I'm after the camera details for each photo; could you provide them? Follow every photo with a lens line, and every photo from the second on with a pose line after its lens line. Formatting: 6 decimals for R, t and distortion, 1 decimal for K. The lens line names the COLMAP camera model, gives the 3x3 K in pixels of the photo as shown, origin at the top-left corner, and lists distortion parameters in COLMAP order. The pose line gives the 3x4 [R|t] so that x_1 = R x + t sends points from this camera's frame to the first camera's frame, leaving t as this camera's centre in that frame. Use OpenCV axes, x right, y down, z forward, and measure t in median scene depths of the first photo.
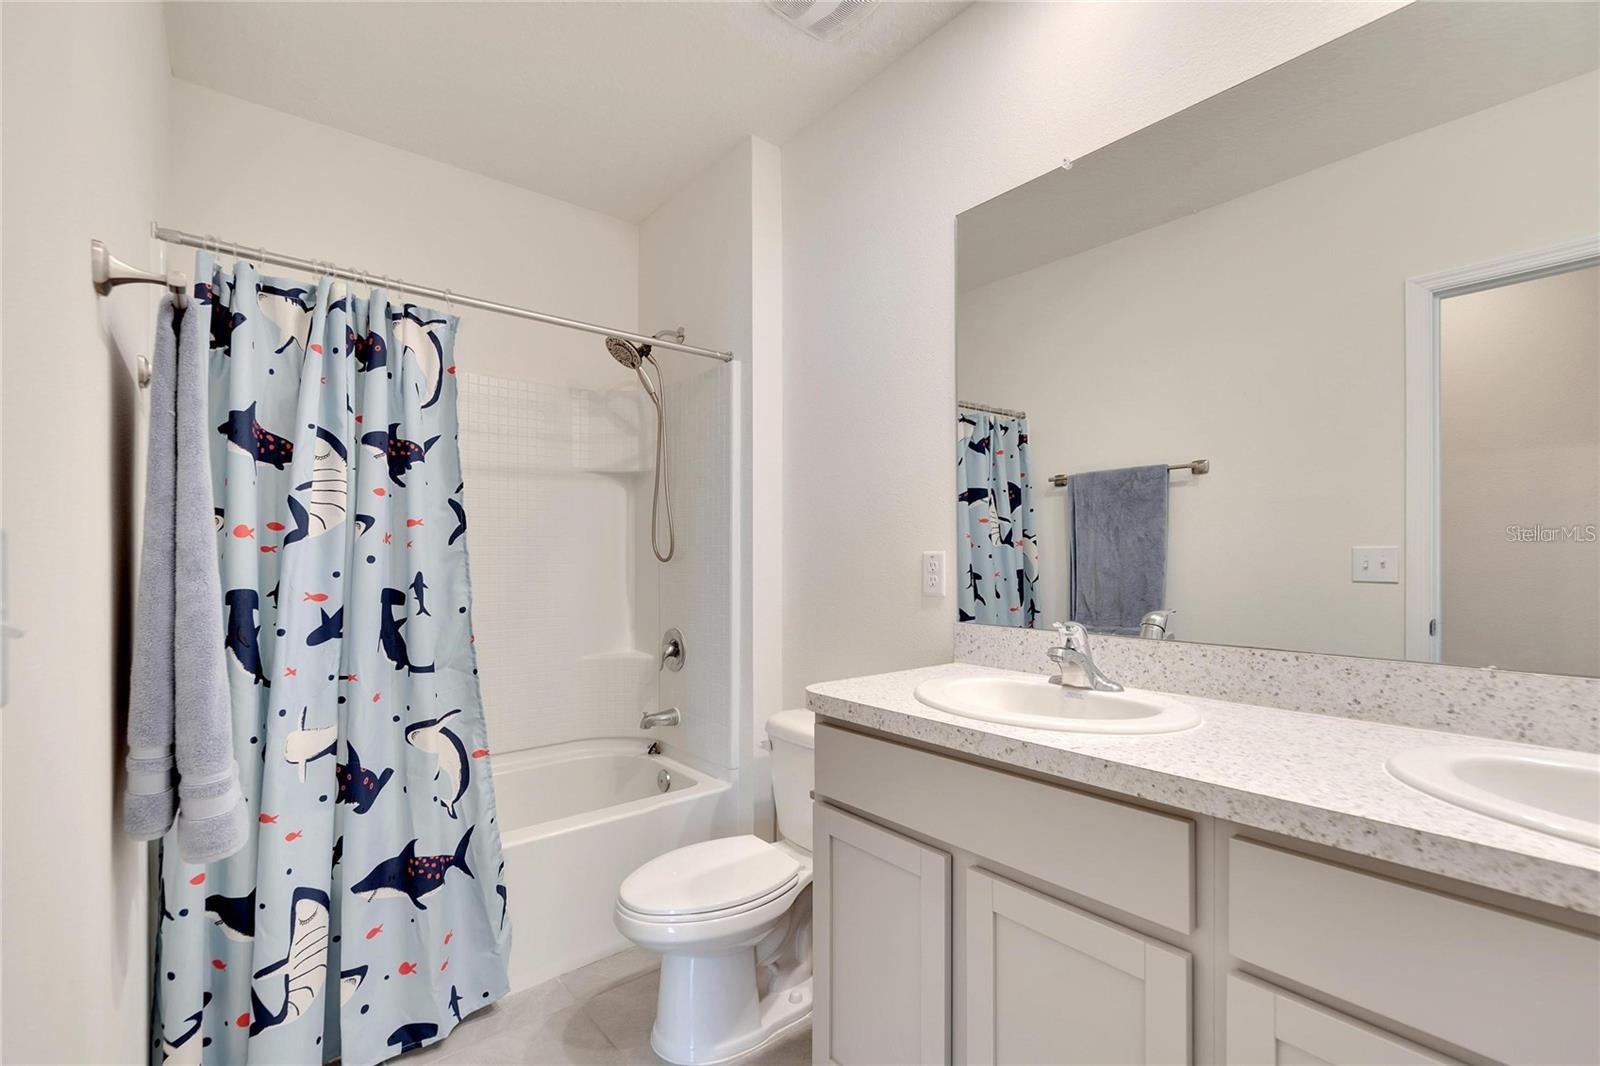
lens RADIAL K [[706.1, 0, 797.7], [0, 706.1, 549.3], [0, 0, 1]] dist [-0.004370, -0.000637]
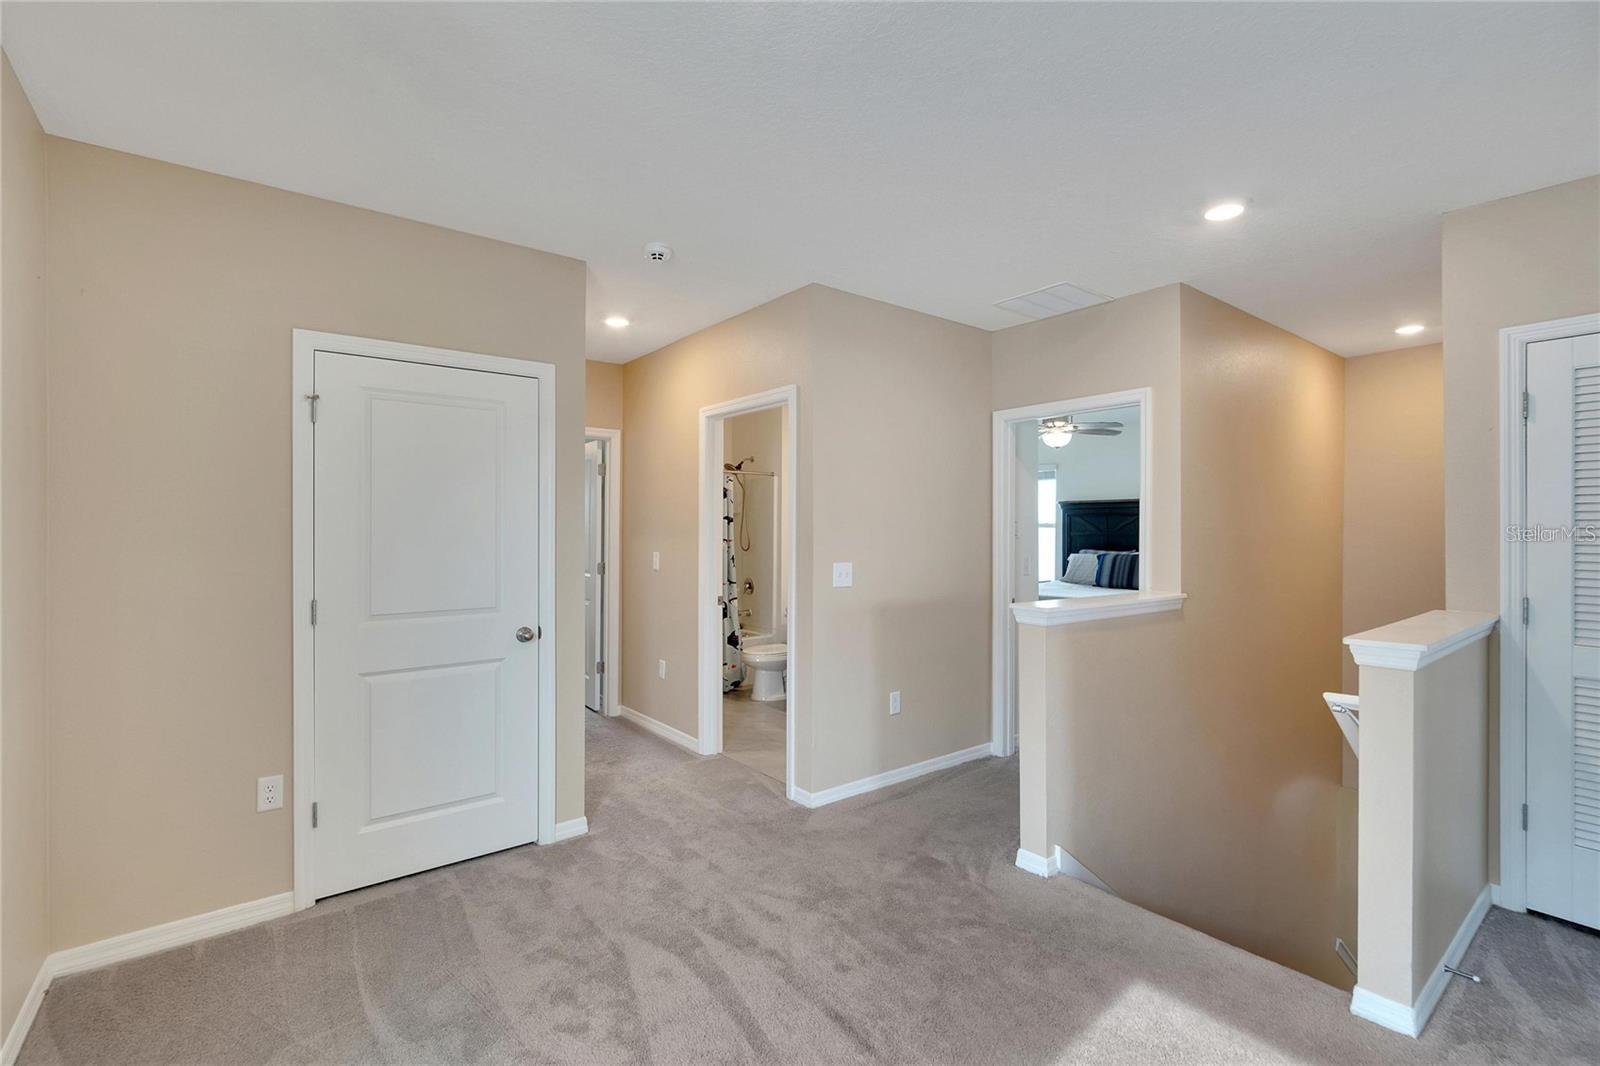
lens RADIAL K [[712.2, 0, 787.8], [0, 712.2, 528.5], [0, 0, 1]] dist [-0.004631, 0.001353]
pose [[0.999199, 0.004726, -0.039740, 0.066862], [-0.004410, 0.999958, 0.008032, -0.091852], [0.039777, -0.007850, 0.999178, -1.693118]]
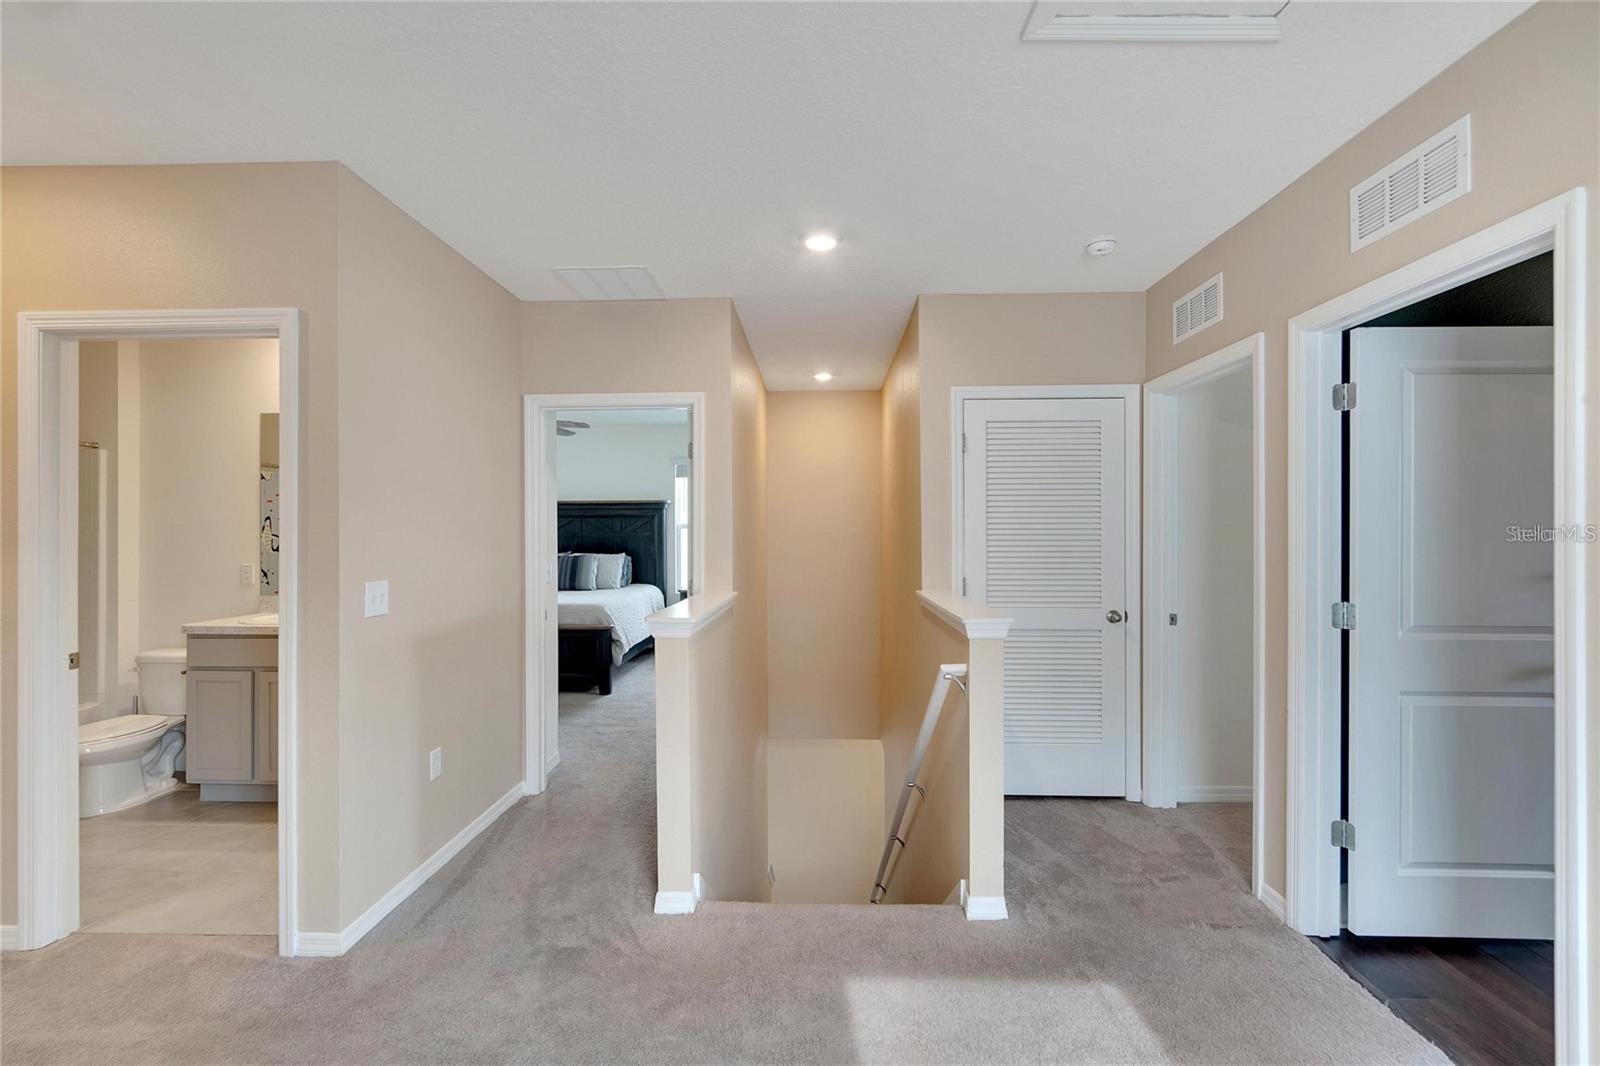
lens RADIAL K [[712.2, 0, 787.8], [0, 712.2, 528.5], [0, 0, 1]] dist [-0.004631, 0.001353]
pose [[0.668140, 0.002367, 0.744031, -0.253583], [-0.004574, 0.999989, 0.000926, -0.088845], [-0.744021, -0.004022, 0.668144, -1.328077]]
